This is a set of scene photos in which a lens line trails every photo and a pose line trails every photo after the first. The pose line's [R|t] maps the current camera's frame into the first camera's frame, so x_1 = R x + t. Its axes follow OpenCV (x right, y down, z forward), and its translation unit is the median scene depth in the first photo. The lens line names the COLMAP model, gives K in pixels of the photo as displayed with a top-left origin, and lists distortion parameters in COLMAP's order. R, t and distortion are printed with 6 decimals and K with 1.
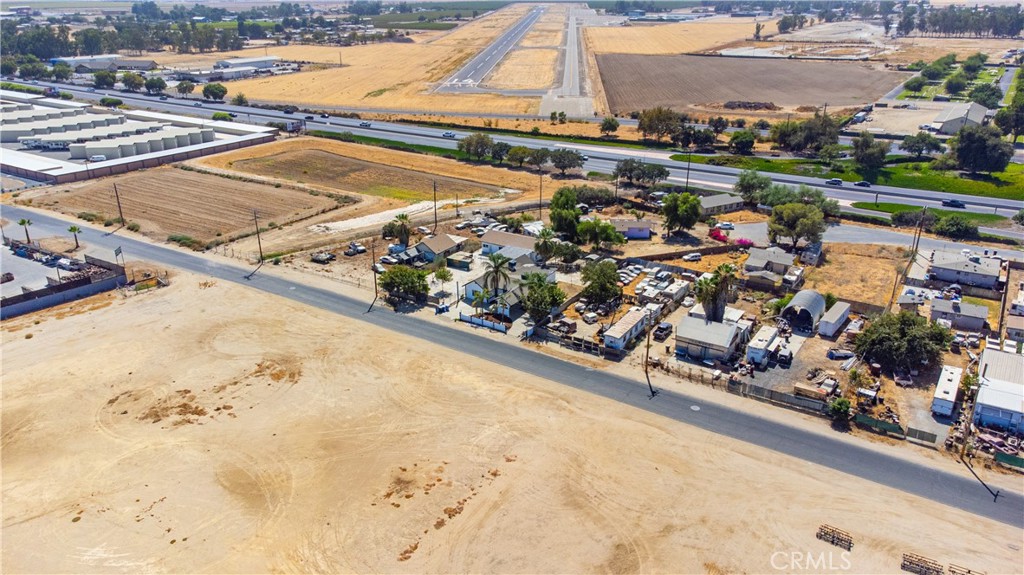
lens RADIAL K [[762.7, 0, 509.8], [0, 762.7, 287.2], [0, 0, 1]] dist [0.053278, 0.005207]
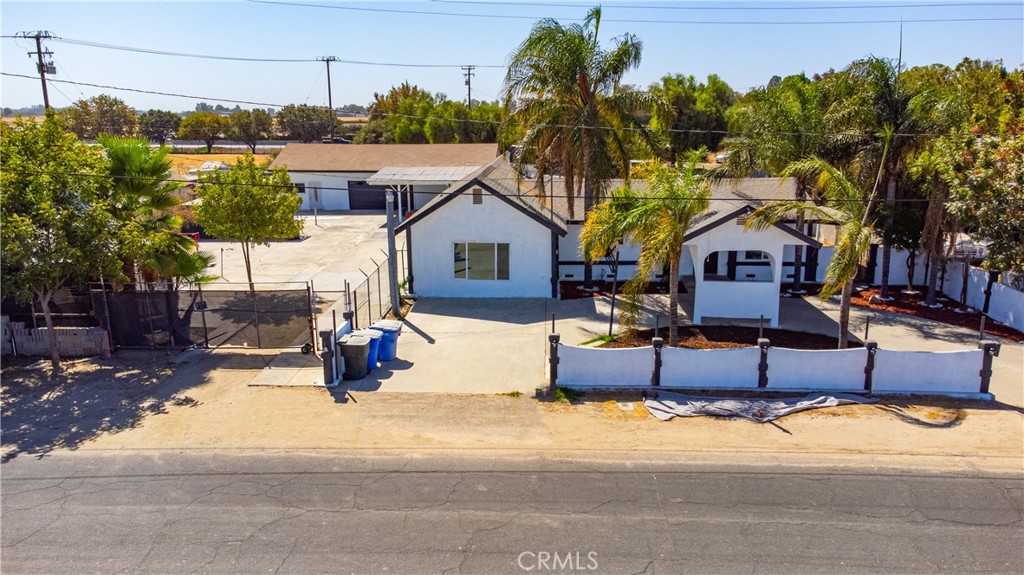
lens RADIAL K [[762.7, 0, 505.5], [0, 762.7, 282.4], [0, 0, 1]] dist [0.053278, 0.005207]
pose [[0.863477, -0.113790, 0.491385, -0.131219], [0.193257, 0.974511, -0.113931, 0.035753], [-0.465896, 0.193340, 0.863458, 0.855182]]
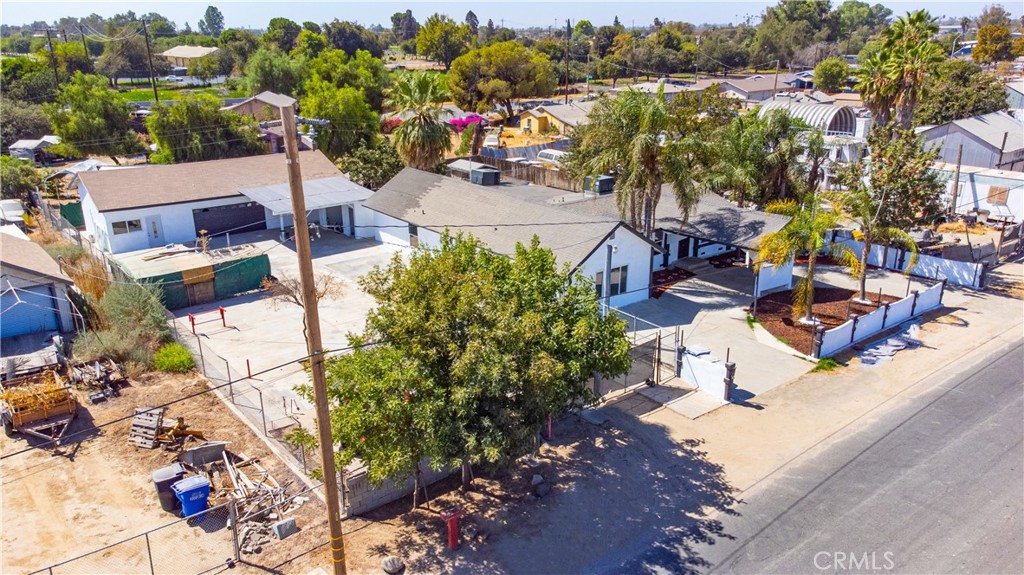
lens RADIAL K [[762.7, 0, 507.1], [0, 762.7, 289.4], [0, 0, 1]] dist [0.053278, 0.005207]
pose [[0.318229, -0.302120, 0.898584, -0.267477], [0.359773, 0.915439, 0.180375, -0.043994], [-0.877094, 0.265886, 0.400014, 0.952244]]
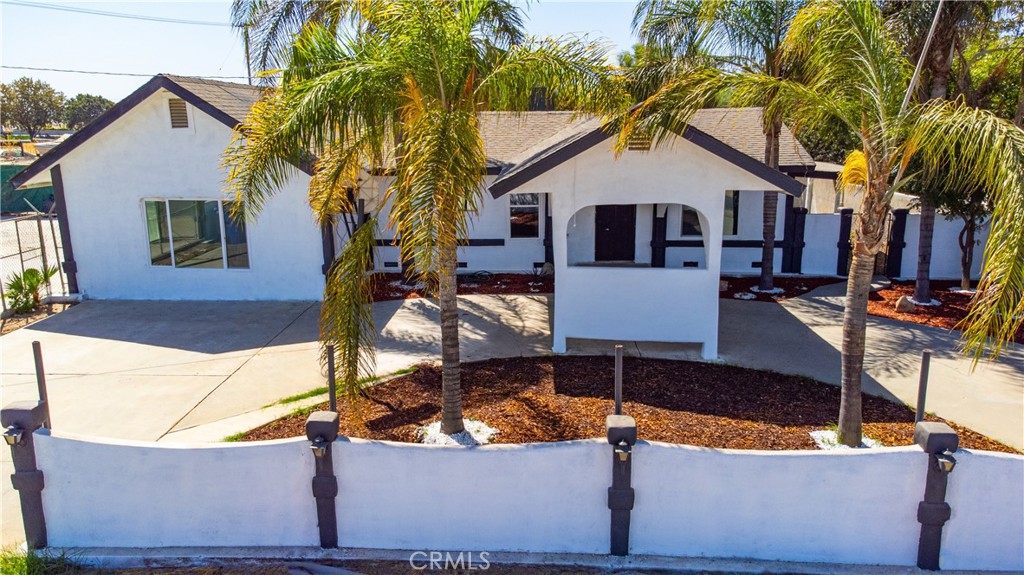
lens RADIAL K [[762.7, 0, 499.4], [0, 762.7, 282.5], [0, 0, 1]] dist [0.053278, 0.005207]
pose [[0.867762, -0.109751, 0.484710, -0.059700], [0.191054, 0.974032, -0.121493, 0.035083], [-0.458789, 0.198033, 0.866196, 0.910382]]
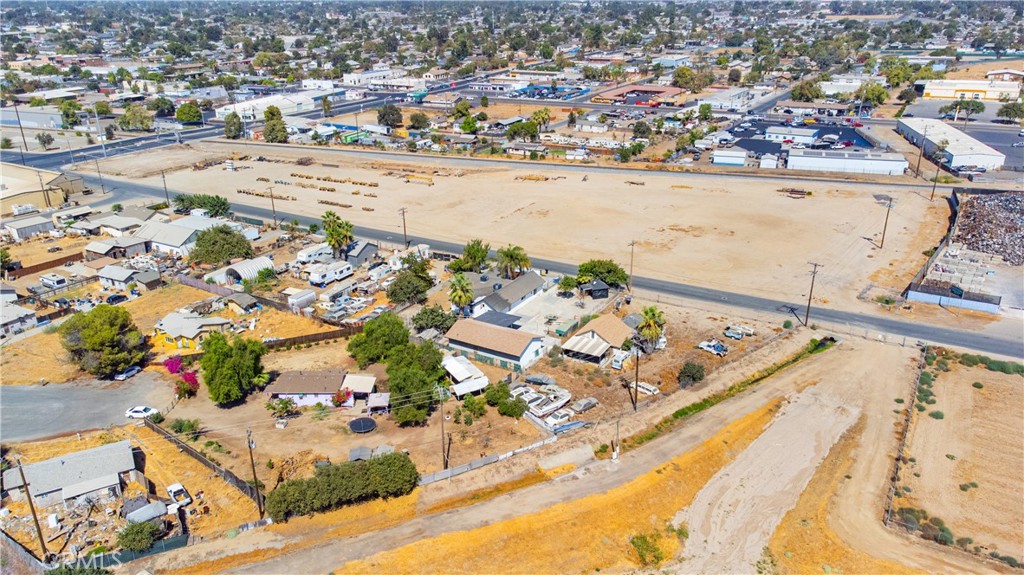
lens RADIAL K [[762.7, 0, 504.5], [0, 762.7, 284.9], [0, 0, 1]] dist [0.053278, 0.005207]
pose [[-0.999032, 0.037049, -0.023731, 0.021980], [0.010662, 0.727161, 0.686384, -0.728917], [0.042686, 0.685467, -0.726852, 1.794791]]
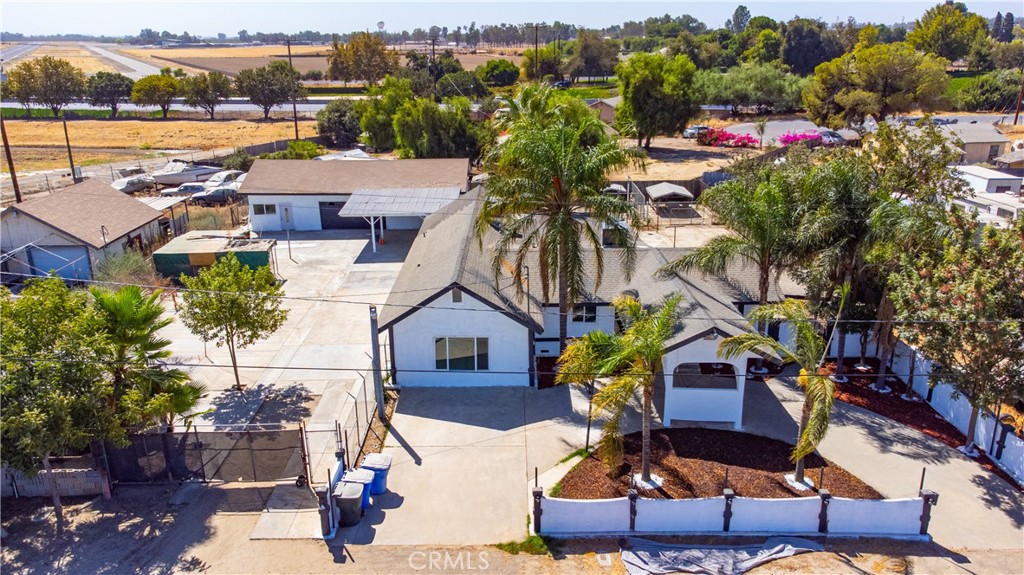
lens RADIAL K [[762.7, 0, 506.0], [0, 762.7, 285.7], [0, 0, 1]] dist [0.053278, 0.005207]
pose [[0.838271, -0.176341, 0.515952, -0.131773], [0.211369, 0.977361, -0.009373, -0.004460], [-0.502619, 0.116914, 0.856566, 0.843849]]
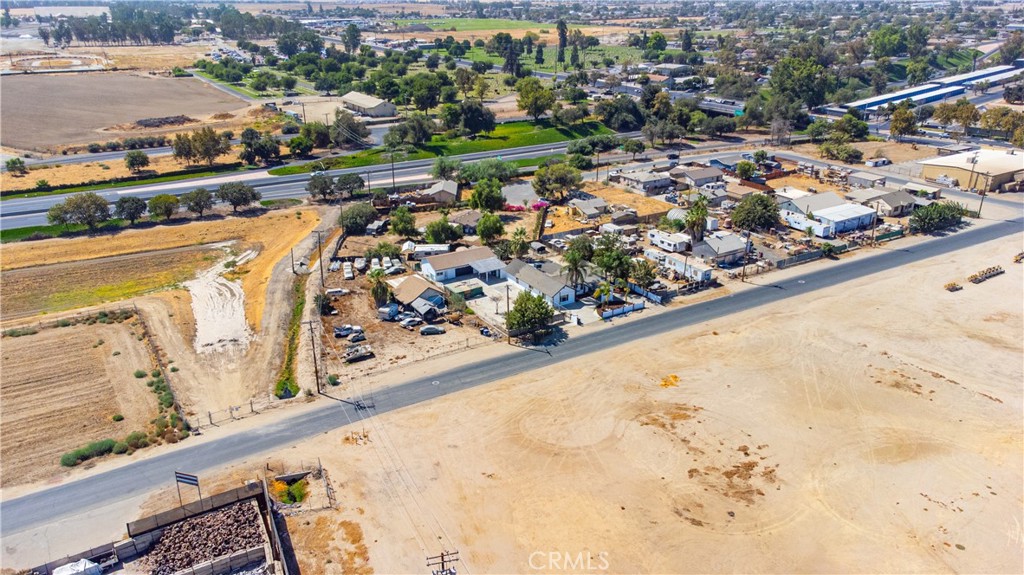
lens RADIAL K [[762.7, 0, 505.1], [0, 762.7, 286.4], [0, 0, 1]] dist [0.053278, 0.005207]
pose [[0.429793, -0.327745, 0.841345, -0.919854], [0.338806, 0.922250, 0.186186, -0.220268], [-0.836952, 0.205031, 0.507418, 0.568317]]
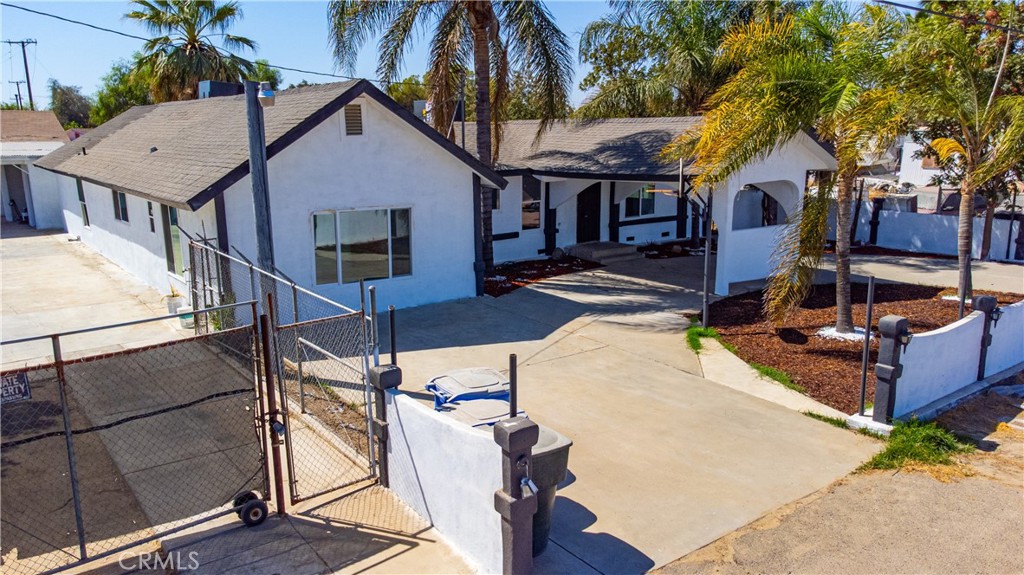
lens RADIAL K [[762.7, 0, 503.2], [0, 762.7, 287.2], [0, 0, 1]] dist [0.053278, 0.005207]
pose [[0.337427, -0.190385, 0.921899, -0.130051], [0.360797, 0.930703, 0.060147, 0.013816], [-0.869465, 0.312323, 0.382734, 0.966104]]
